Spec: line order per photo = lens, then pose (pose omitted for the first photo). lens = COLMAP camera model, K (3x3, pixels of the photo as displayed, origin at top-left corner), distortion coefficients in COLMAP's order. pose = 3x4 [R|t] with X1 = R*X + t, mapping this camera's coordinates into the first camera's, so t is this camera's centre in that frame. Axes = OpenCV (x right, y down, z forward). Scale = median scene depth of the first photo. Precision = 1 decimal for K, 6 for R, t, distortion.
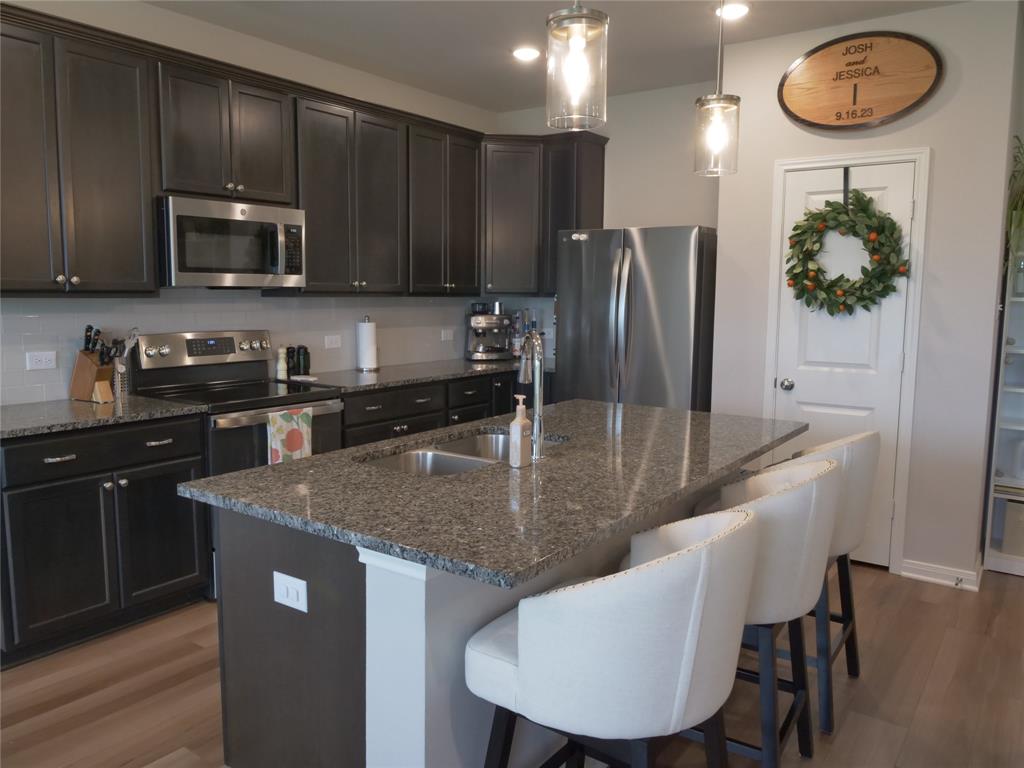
lens RADIAL K [[782.4, 0, 511.1], [0, 782.4, 387.4], [0, 0, 1]] dist [0.047999, 0.001285]
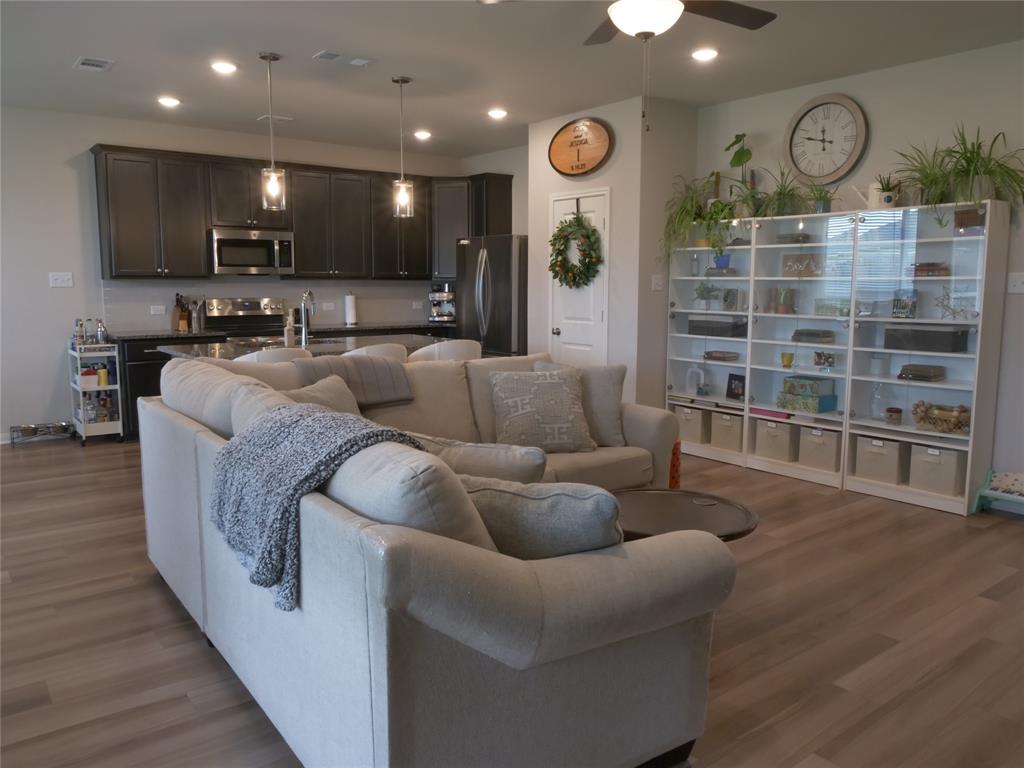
lens RADIAL K [[782.4, 0, 509.9], [0, 782.4, 383.7], [0, 0, 1]] dist [0.047999, 0.001285]
pose [[0.953036, 0.031181, -0.301247, 0.794008], [-0.029952, 0.999513, 0.008699, 0.098431], [0.301372, 0.000733, 0.953507, -0.605115]]
